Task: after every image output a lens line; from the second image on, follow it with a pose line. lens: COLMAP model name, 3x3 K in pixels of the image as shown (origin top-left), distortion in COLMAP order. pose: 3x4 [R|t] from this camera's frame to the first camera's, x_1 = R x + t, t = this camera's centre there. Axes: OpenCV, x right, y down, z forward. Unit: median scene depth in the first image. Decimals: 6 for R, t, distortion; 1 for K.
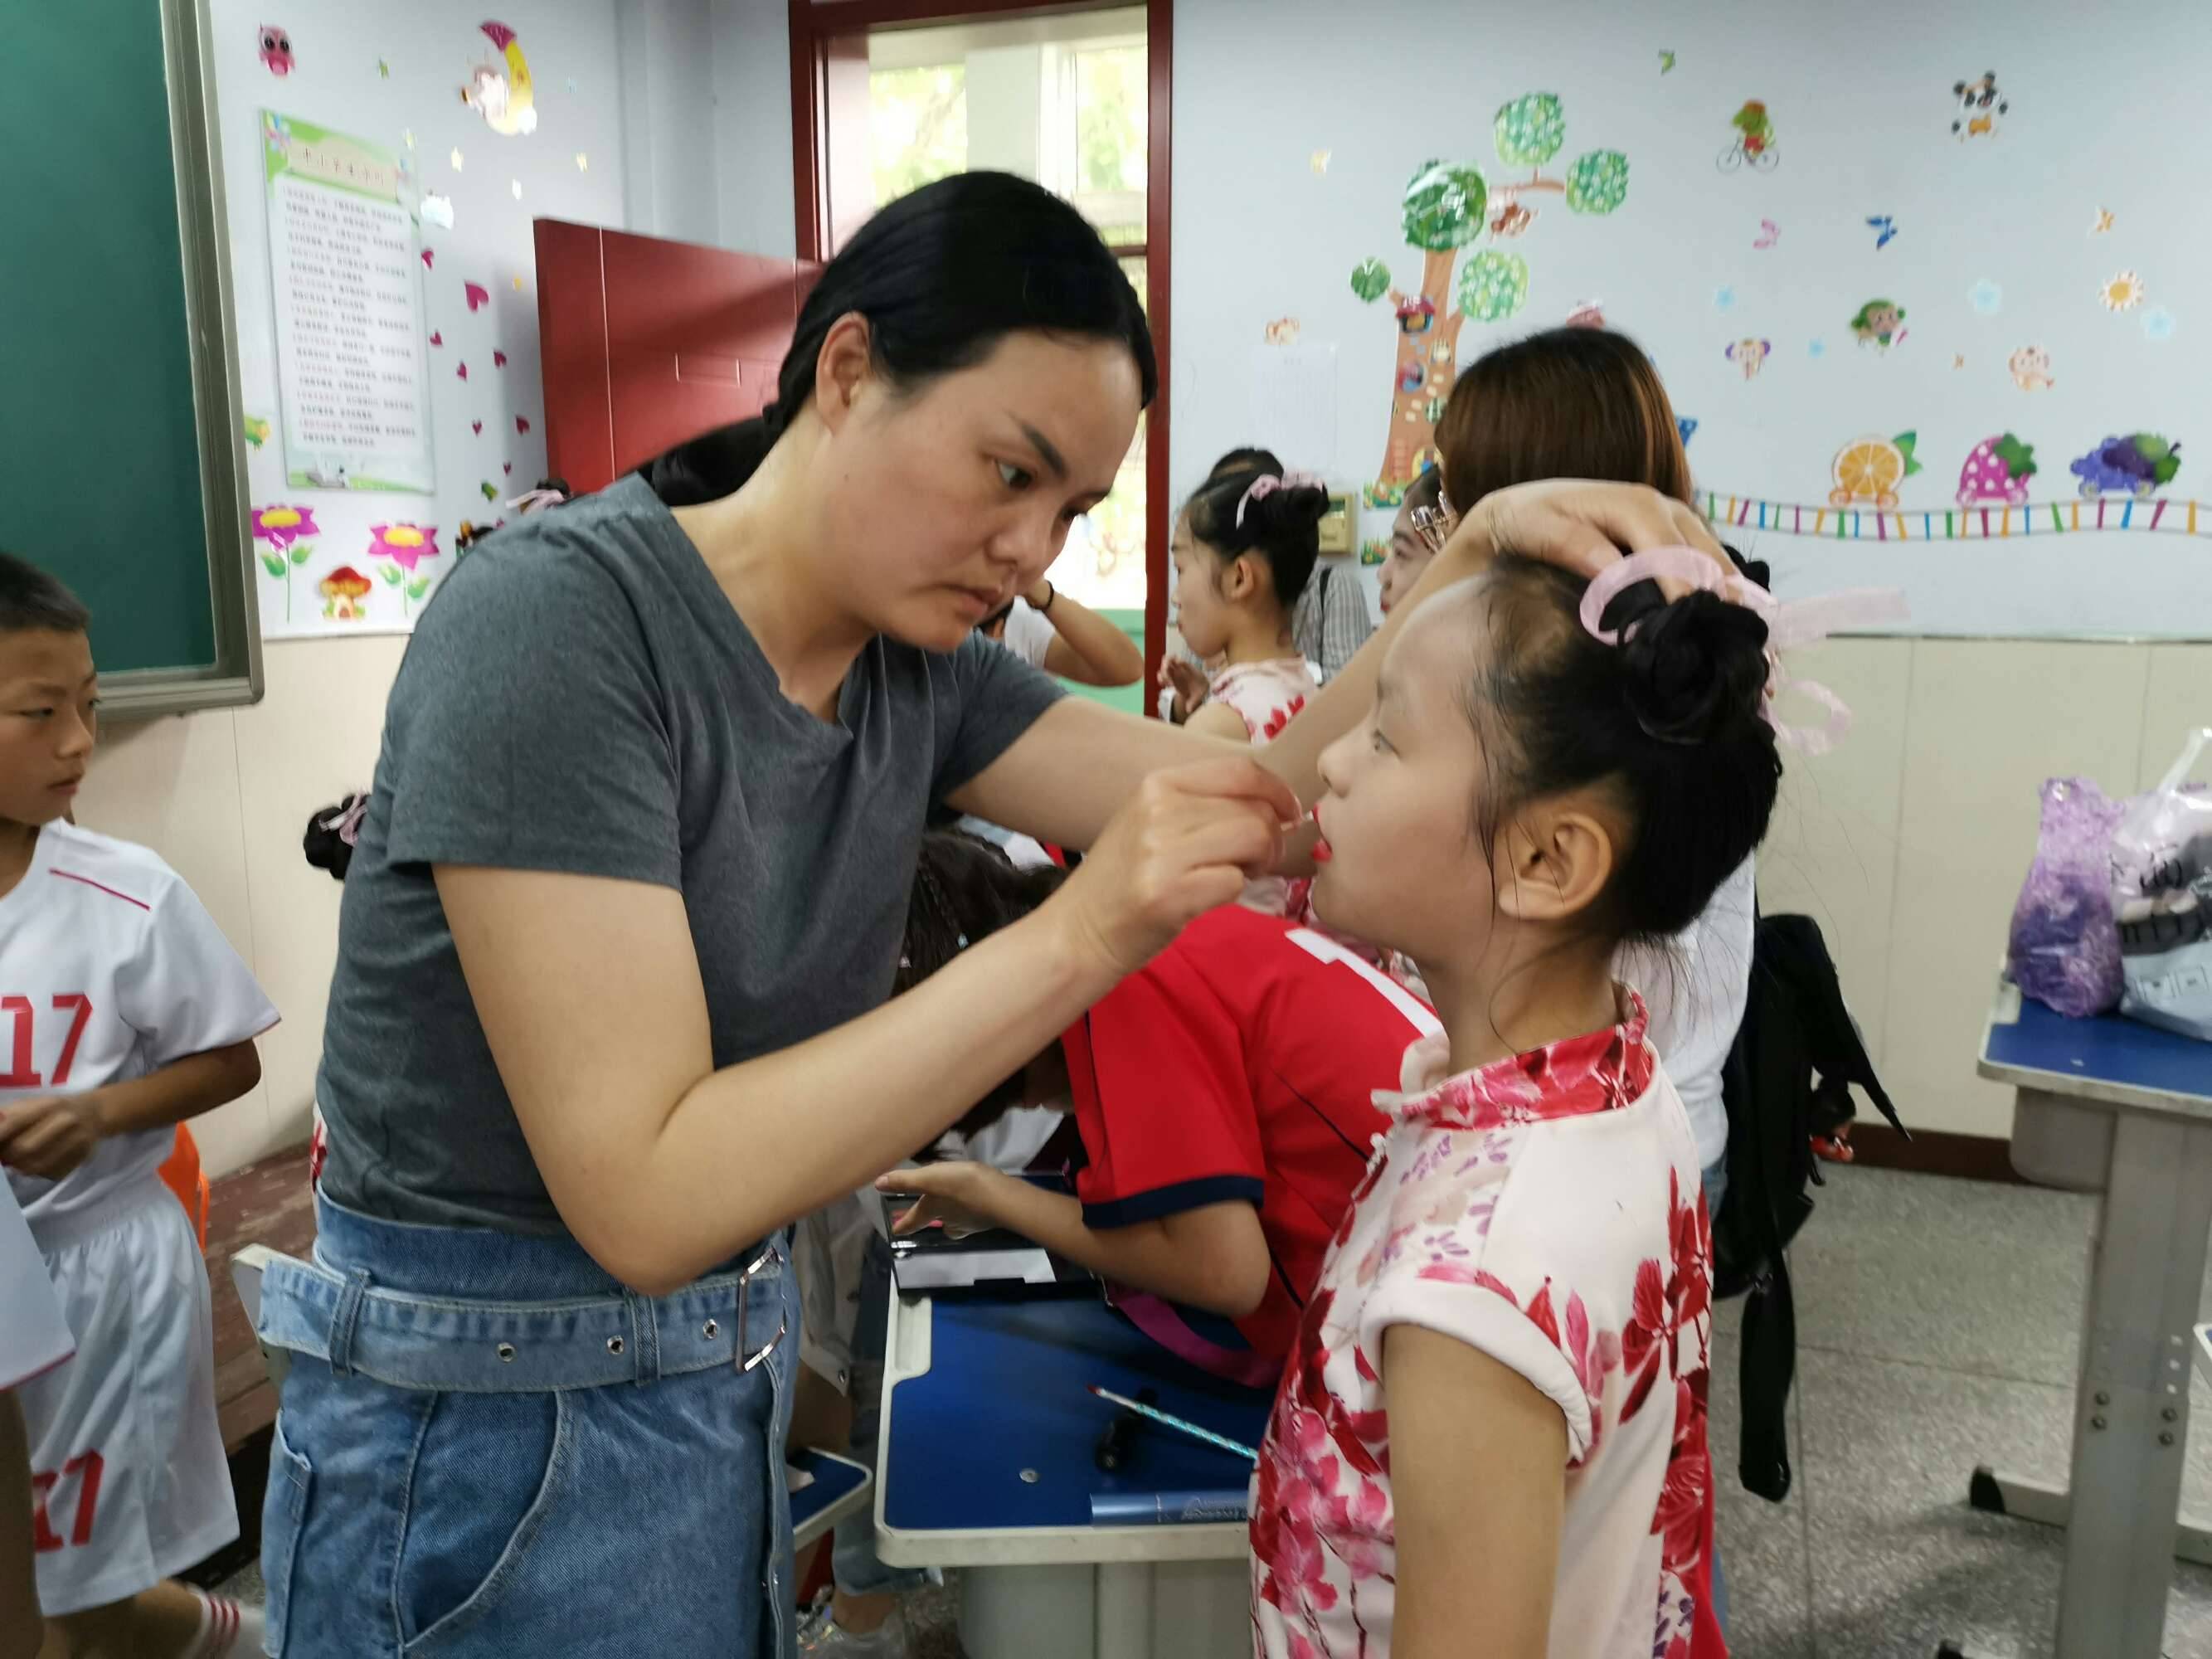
lens RADIAL K [[1740.8, 0, 1112.5], [0, 1740.8, 820.6], [0, 0, 1]] dist [0.008861, -0.024272]
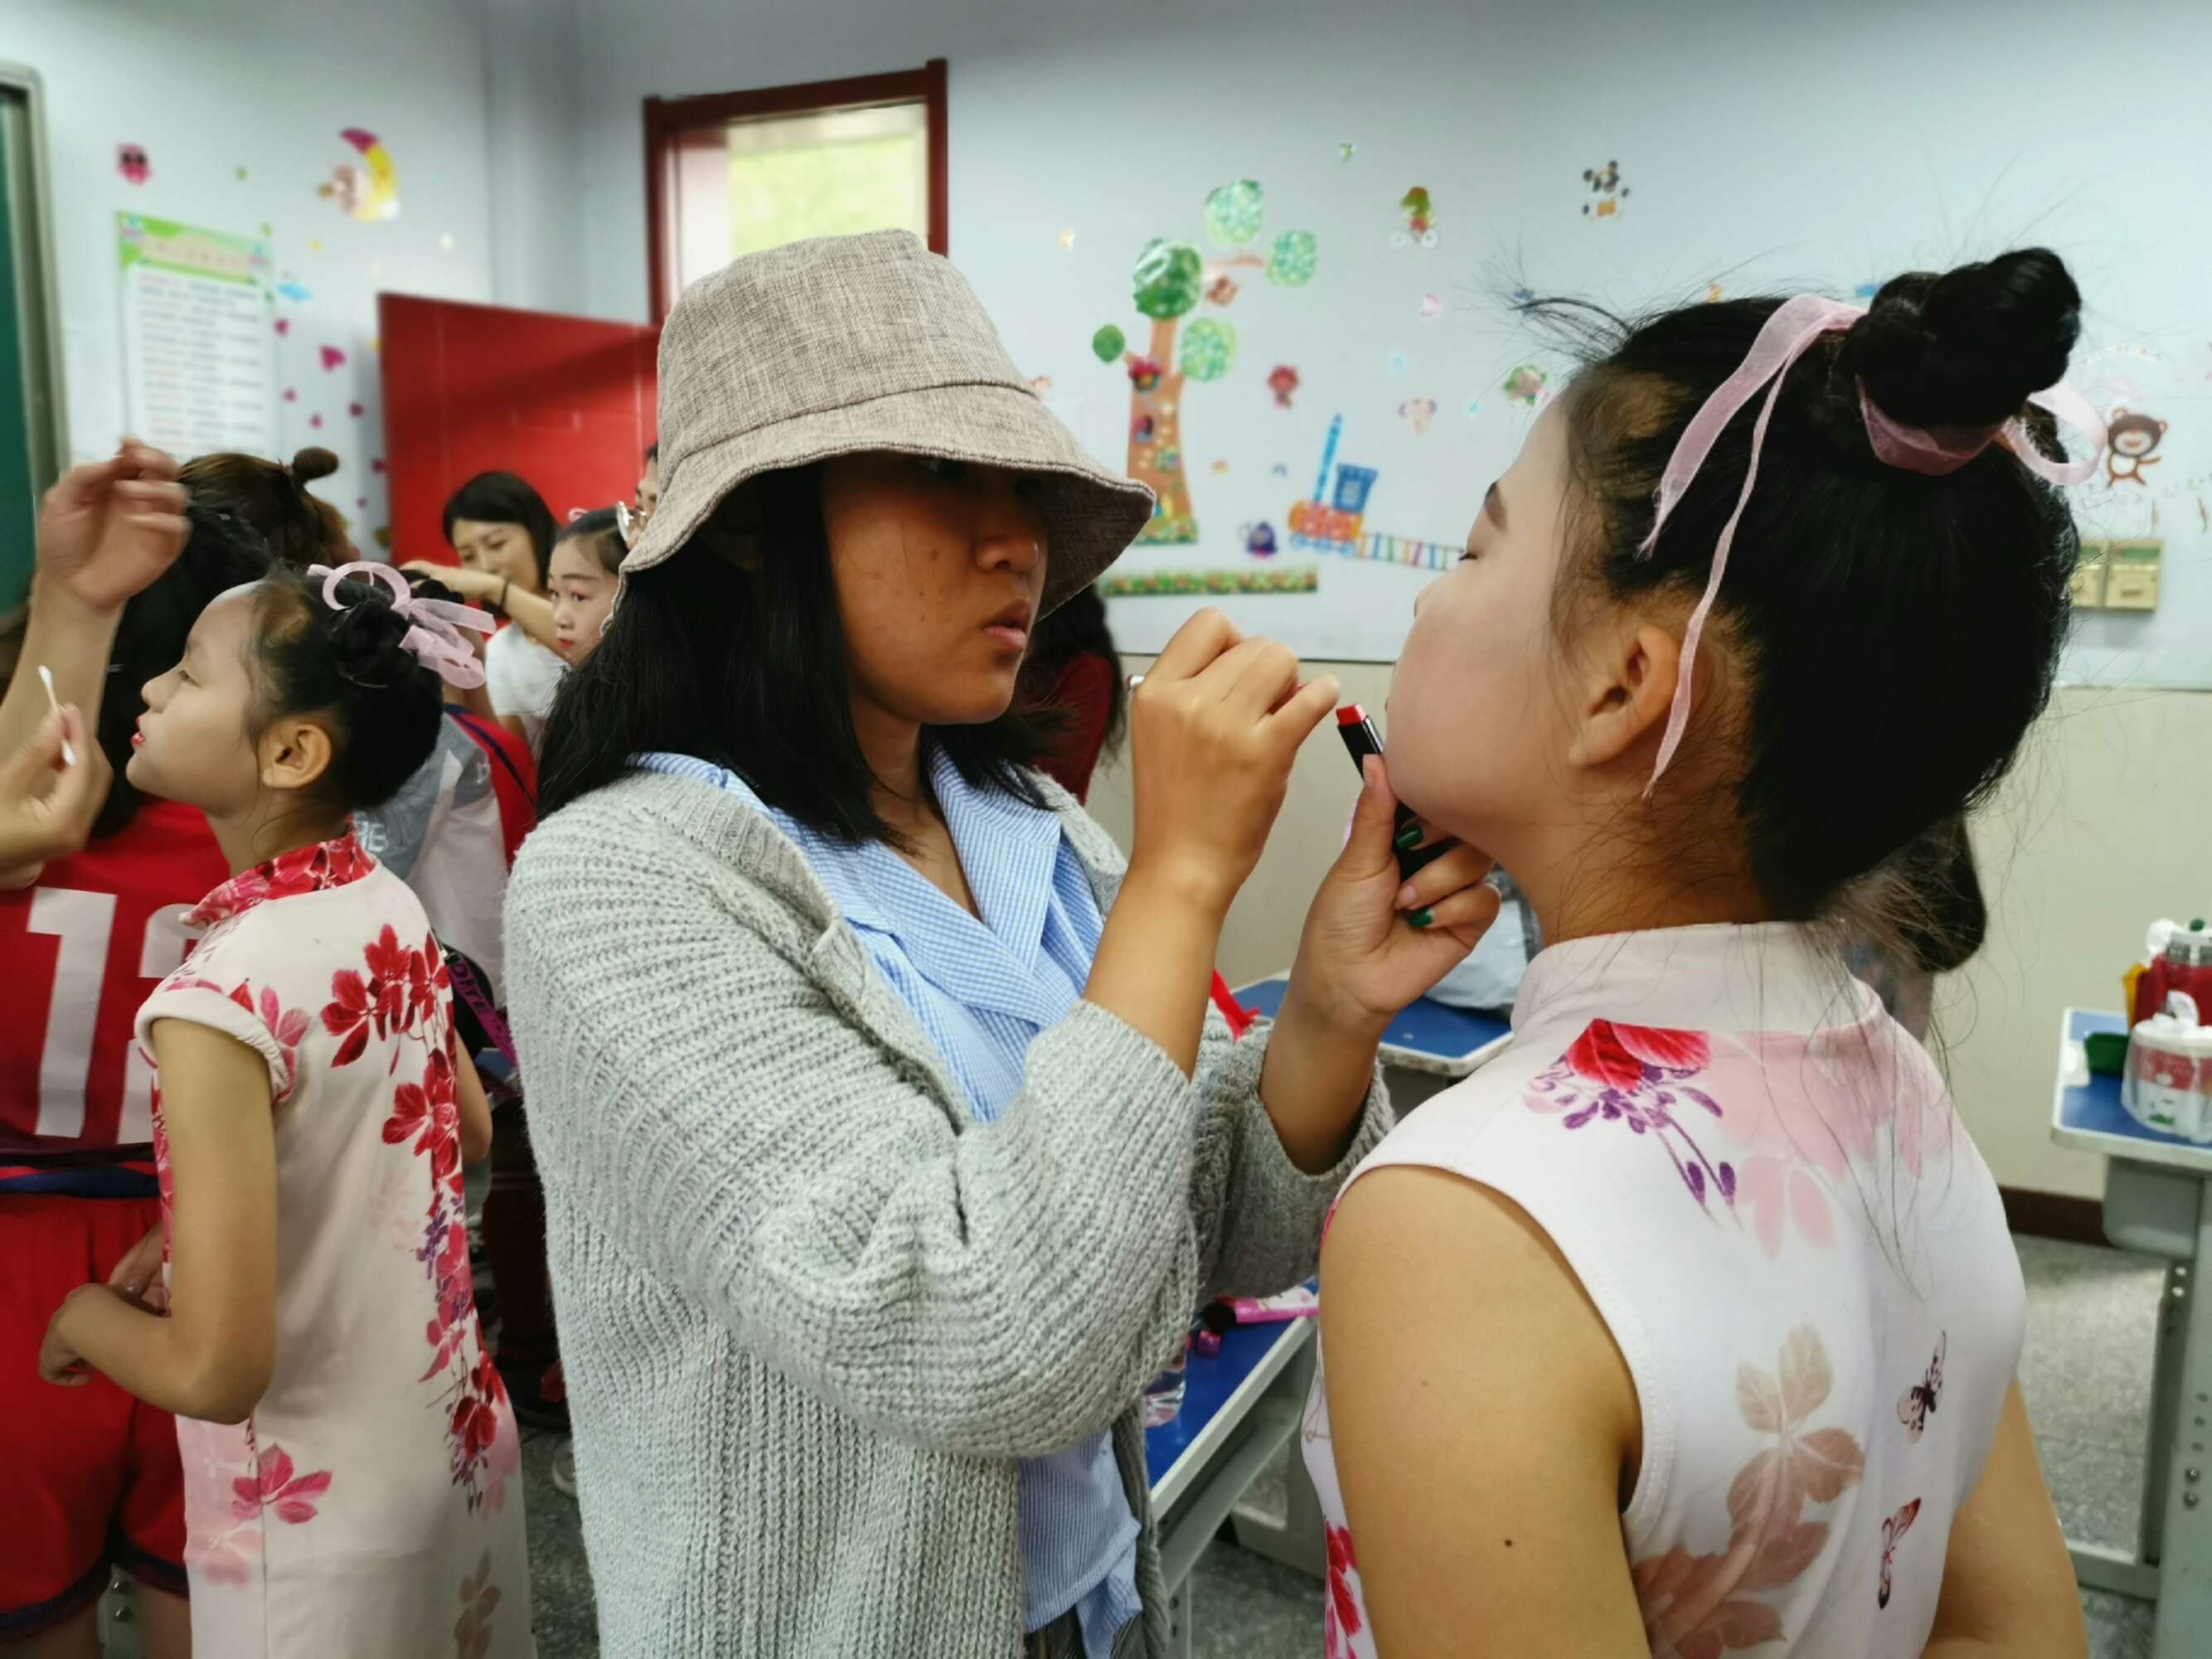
lens RADIAL K [[1740.8, 0, 1097.7], [0, 1740.8, 835.4], [0, 0, 1]] dist [0.008861, -0.024272]
pose [[0.994687, 0.028746, -0.098853, 0.276749], [-0.030031, 0.999482, -0.011531, 0.022724], [0.098471, 0.014438, 0.995035, -0.126731]]
